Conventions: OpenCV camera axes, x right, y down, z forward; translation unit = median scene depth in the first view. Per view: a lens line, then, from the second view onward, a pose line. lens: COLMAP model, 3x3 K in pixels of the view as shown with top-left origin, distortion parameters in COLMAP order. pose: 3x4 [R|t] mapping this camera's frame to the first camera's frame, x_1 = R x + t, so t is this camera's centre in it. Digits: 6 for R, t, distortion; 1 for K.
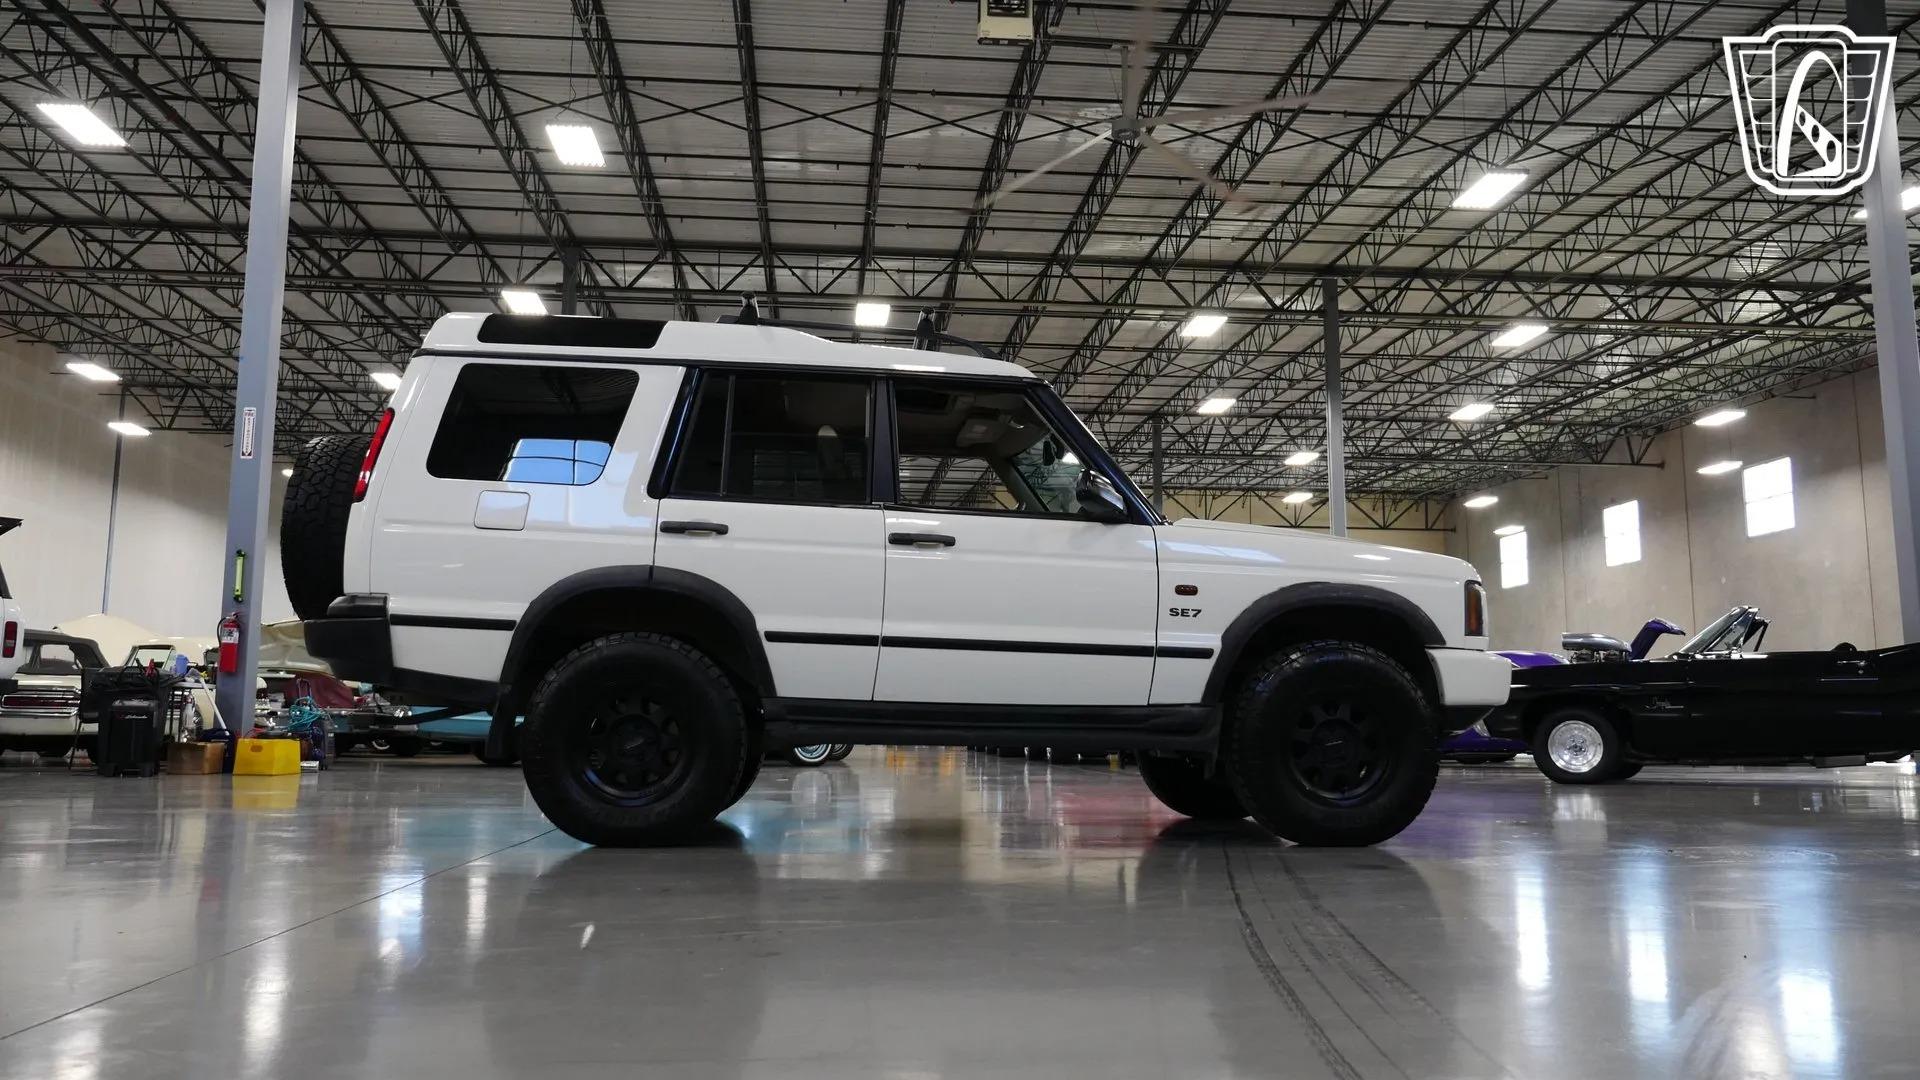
lens RADIAL K [[1437.8, 0, 960.1], [0, 1437.8, 543.2], [0, 0, 1]] dist [-0.002884, 0.000779]
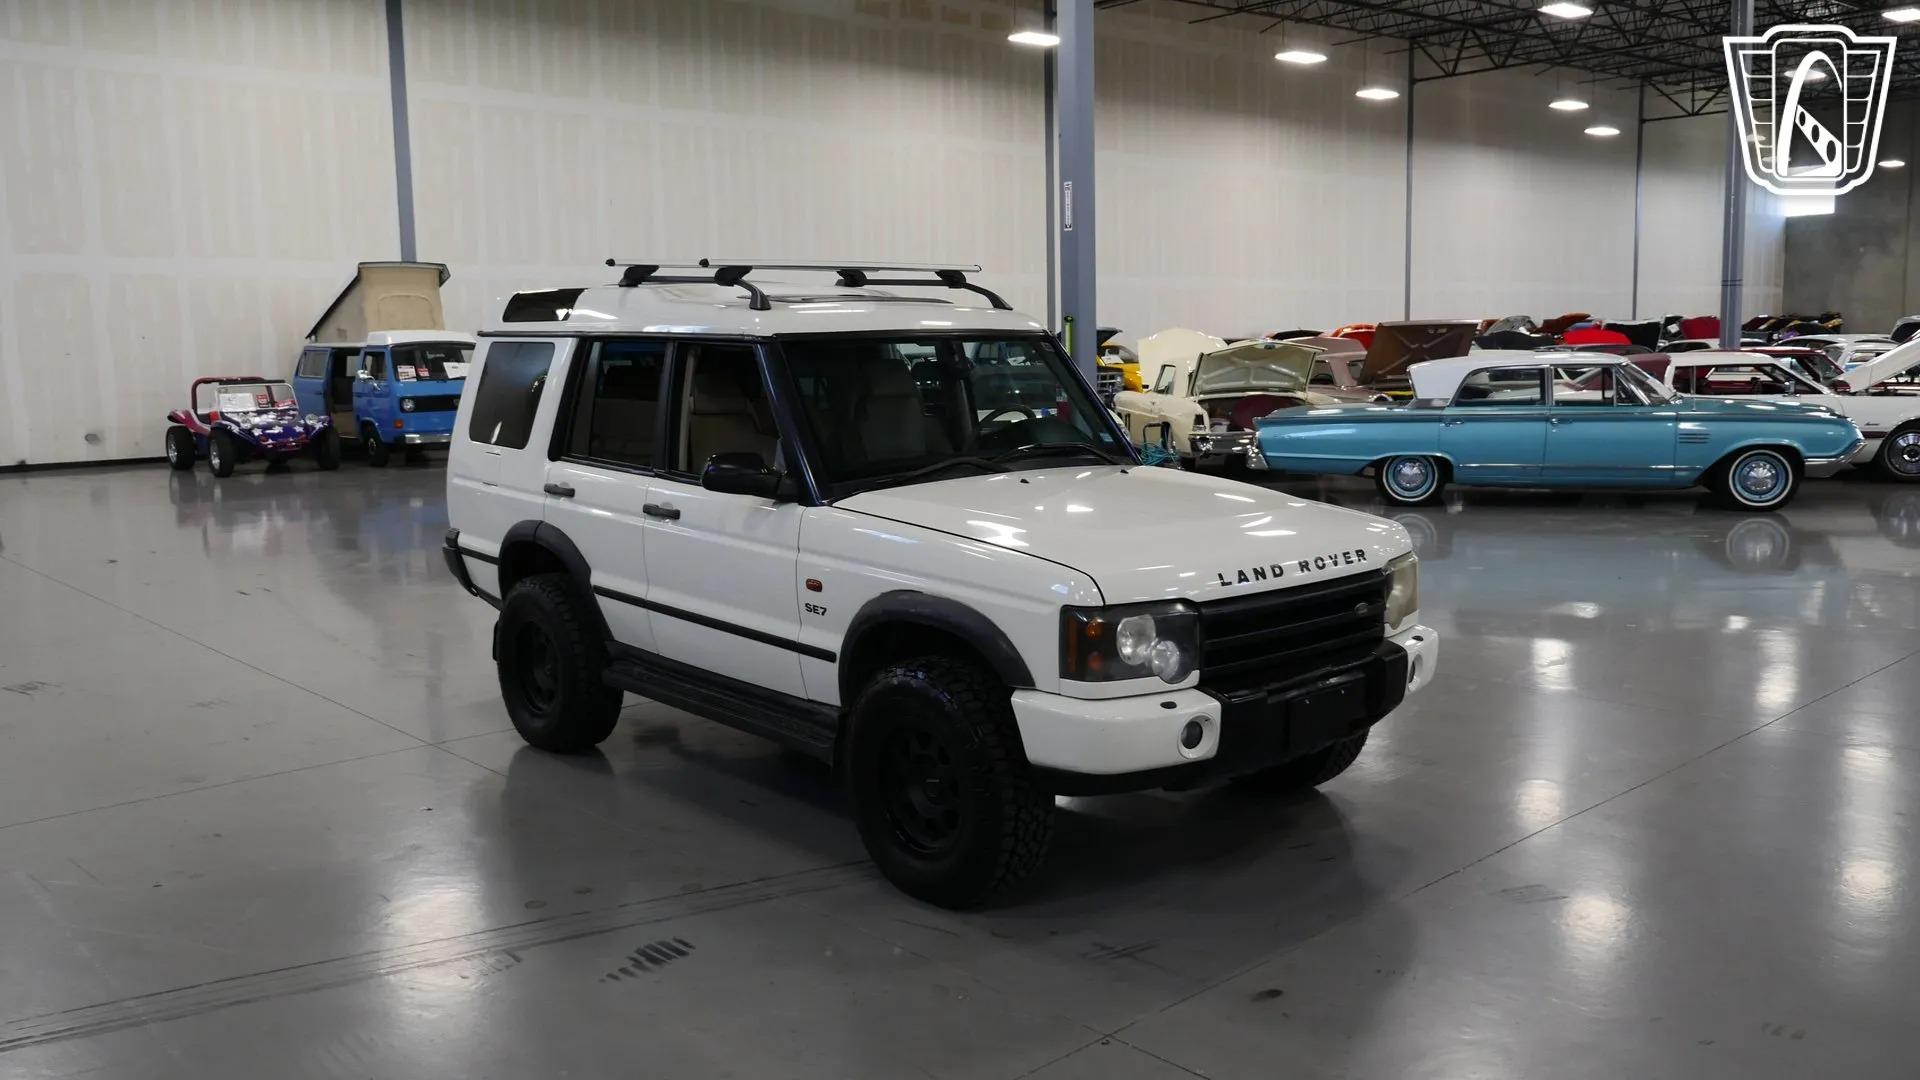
lens RADIAL K [[1526.3, 0, 956.7], [0, 1526.3, 525.1], [0, 0, 1]] dist [-0.003362, 0.000832]
pose [[0.593841, 0.079378, -0.800657, 0.173008], [0.126245, 0.973603, 0.190159, -0.030963], [0.794616, -0.214003, 0.568144, 0.096242]]
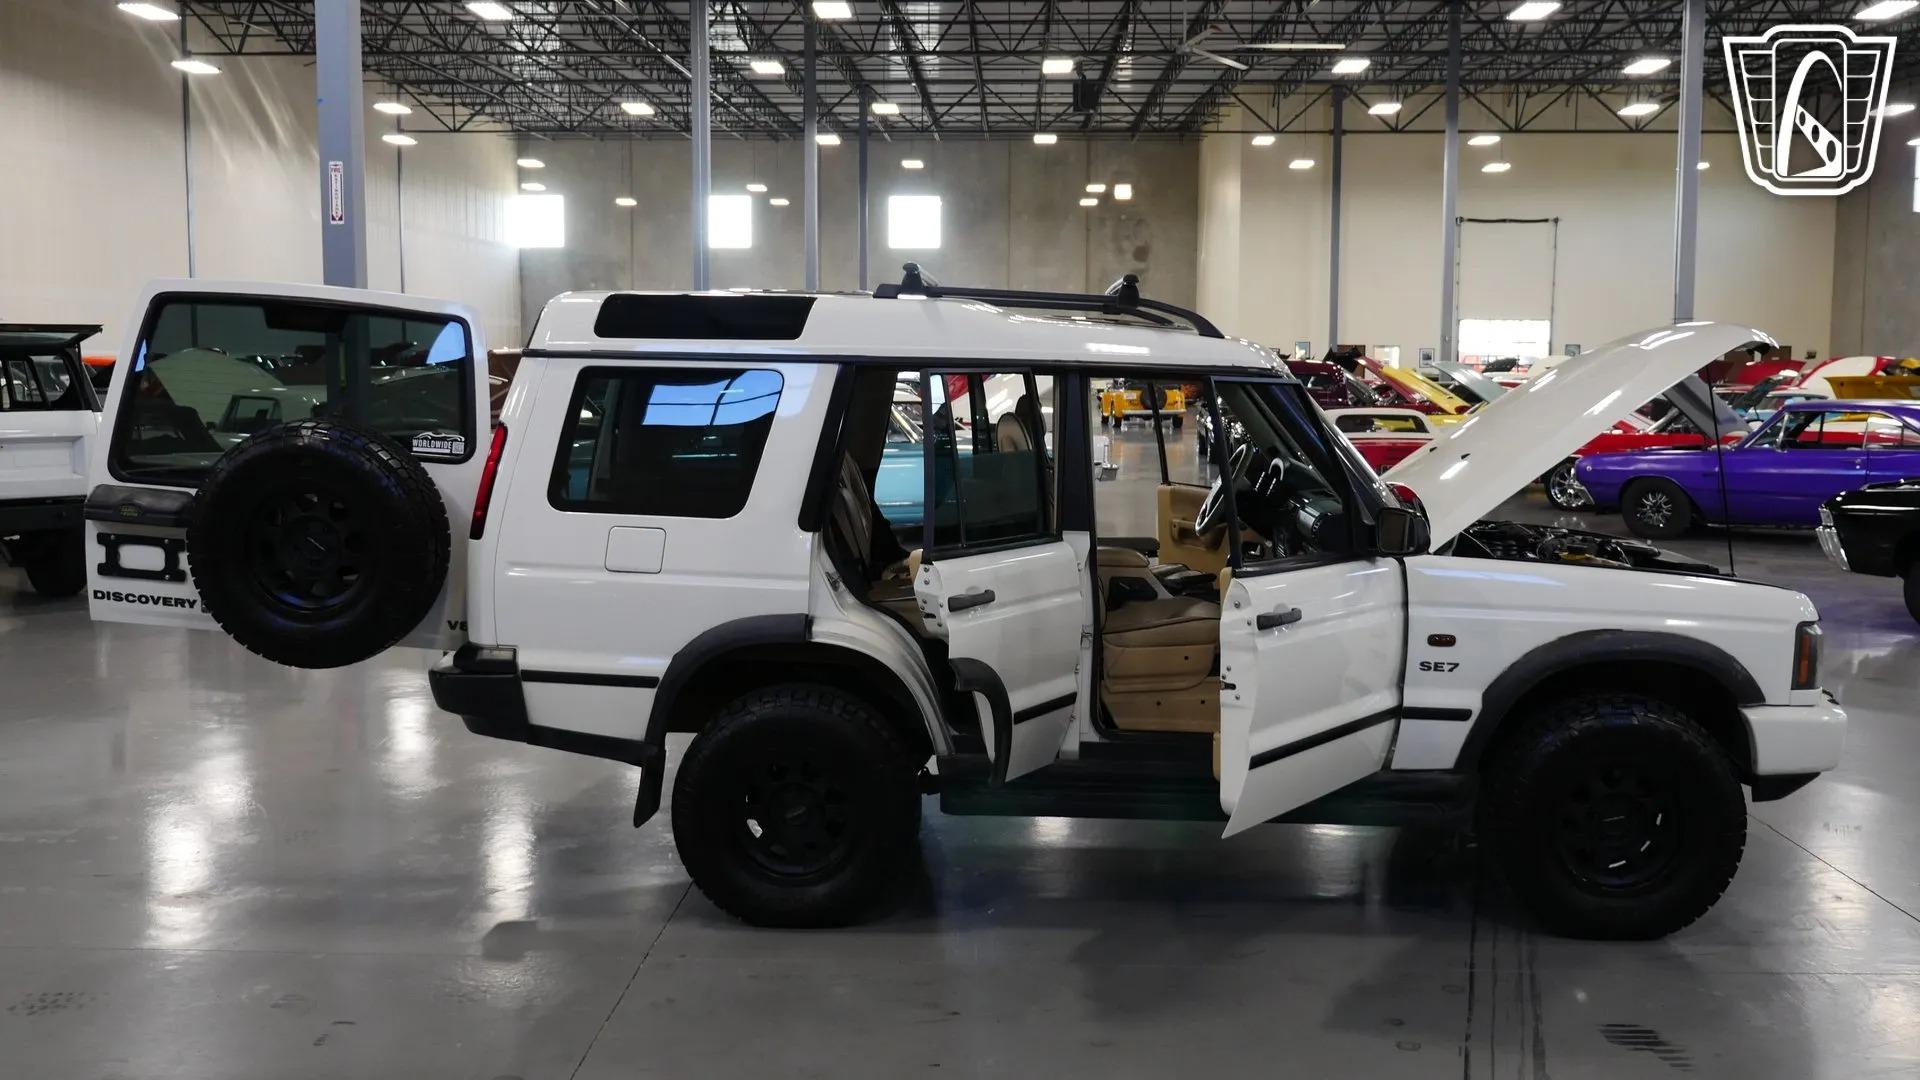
lens RADIAL K [[1763.6, 0, 975.0], [0, 1763.6, 536.9], [0, 0, 1]] dist [-0.003819, -0.005529]
pose [[0.992357, 0.010398, -0.122957, 0.002647], [0.017907, 0.973761, 0.226865, -0.046558], [0.122090, -0.227333, 0.966133, -0.000038]]
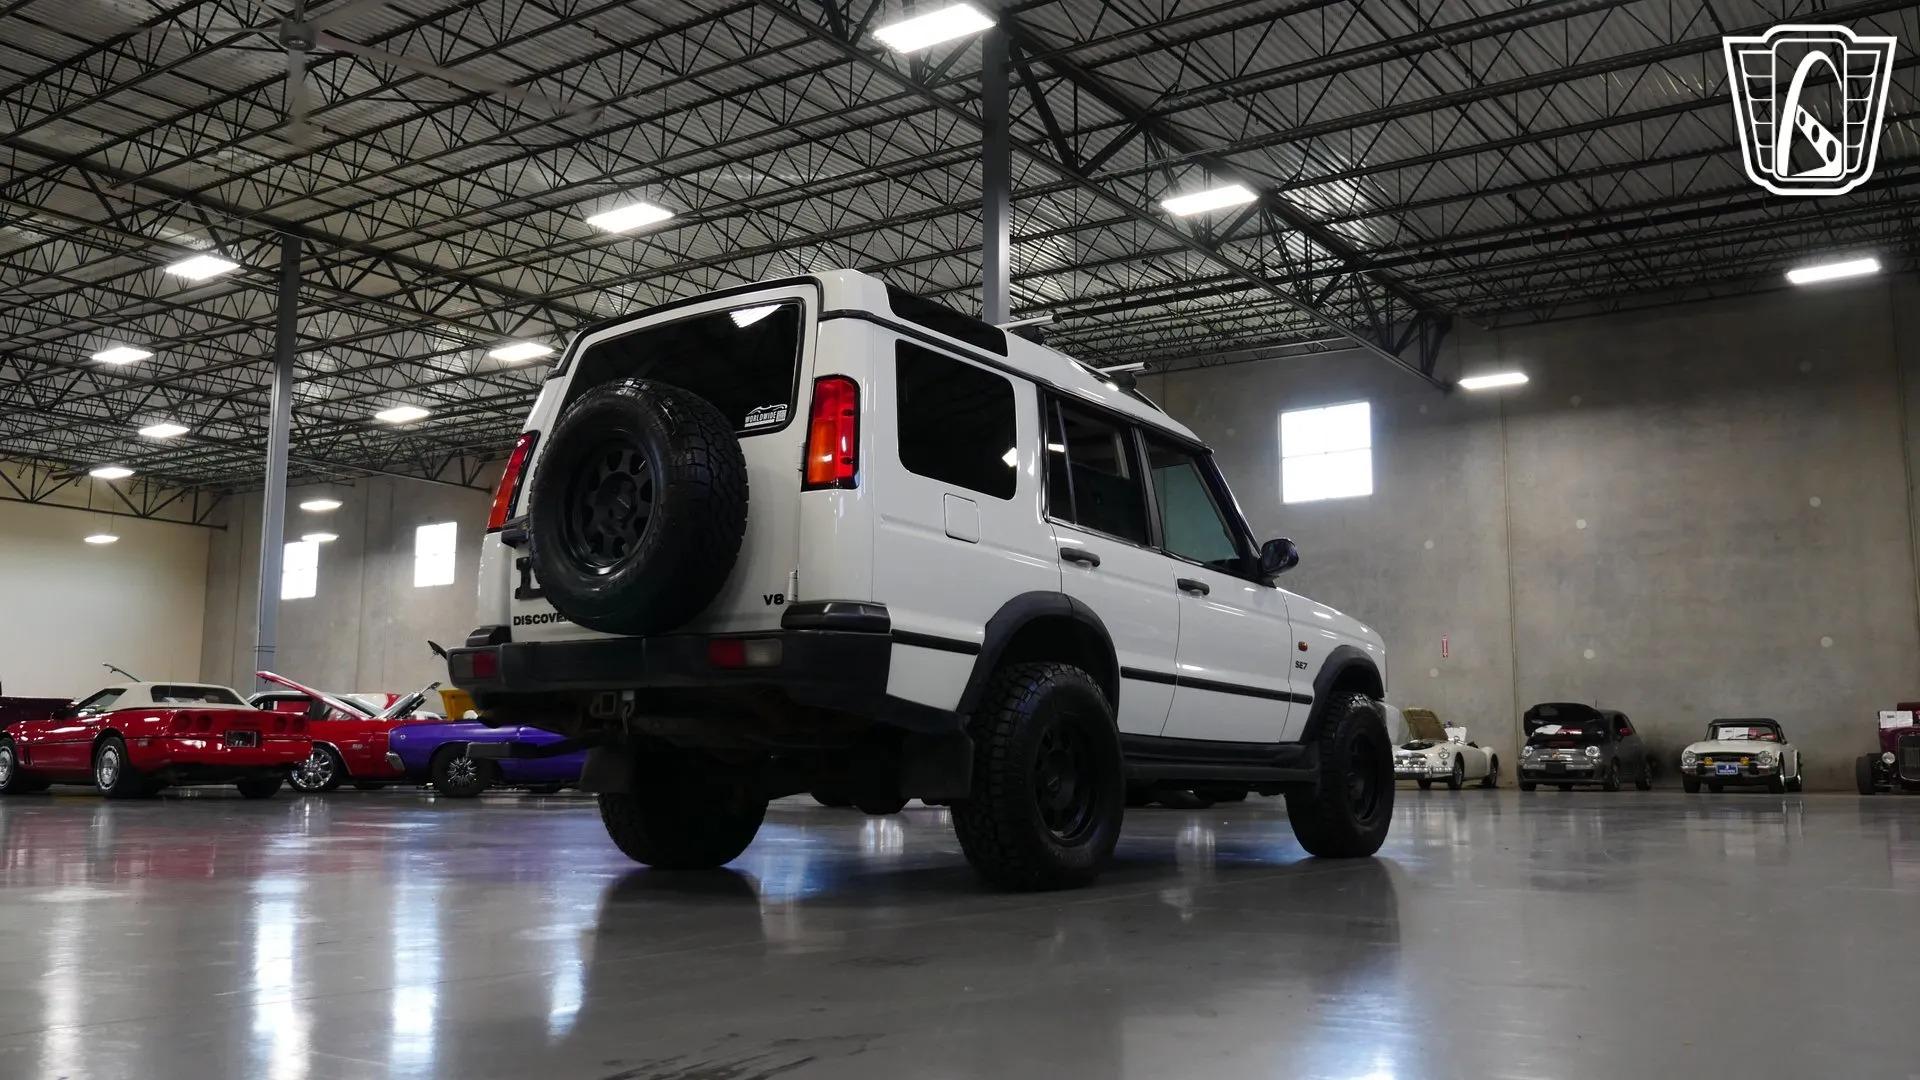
lens RADIAL K [[1606.4, 0, 958.6], [0, 1606.4, 523.5], [0, 0, 1]] dist [0.002261, -0.008418]
pose [[0.659753, 0.108703, 0.743579, -0.183954], [-0.095908, 0.993571, -0.060153, 0.006959], [-0.745338, -0.031629, 0.665936, 0.059066]]
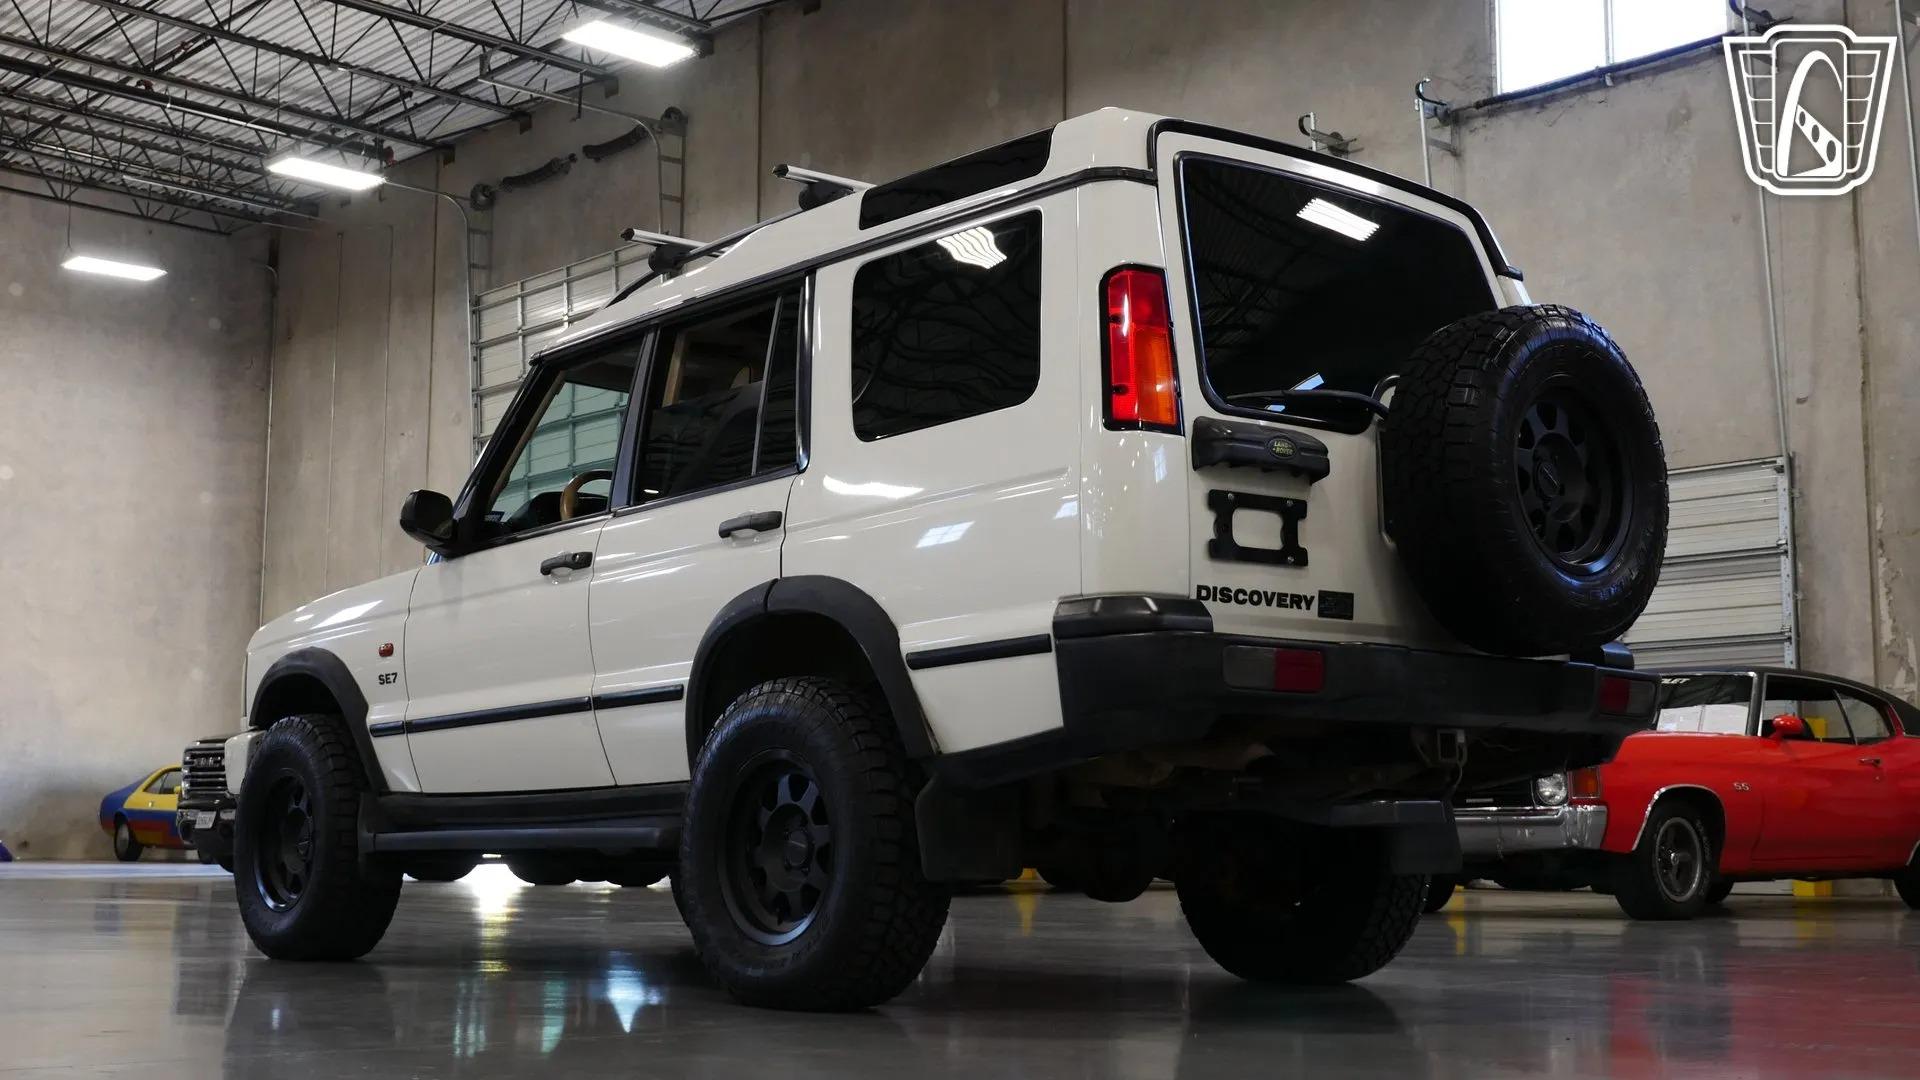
lens RADIAL K [[2382.7, 0, 956.4], [0, 2382.7, 522.5], [0, 0, 1]] dist [-0.000829, -0.008366]
pose [[-0.589048, 0.096936, 0.802263, -0.200801], [-0.112872, 0.973178, -0.200462, 0.042172], [-0.800176, -0.208635, -0.562307, 0.328501]]
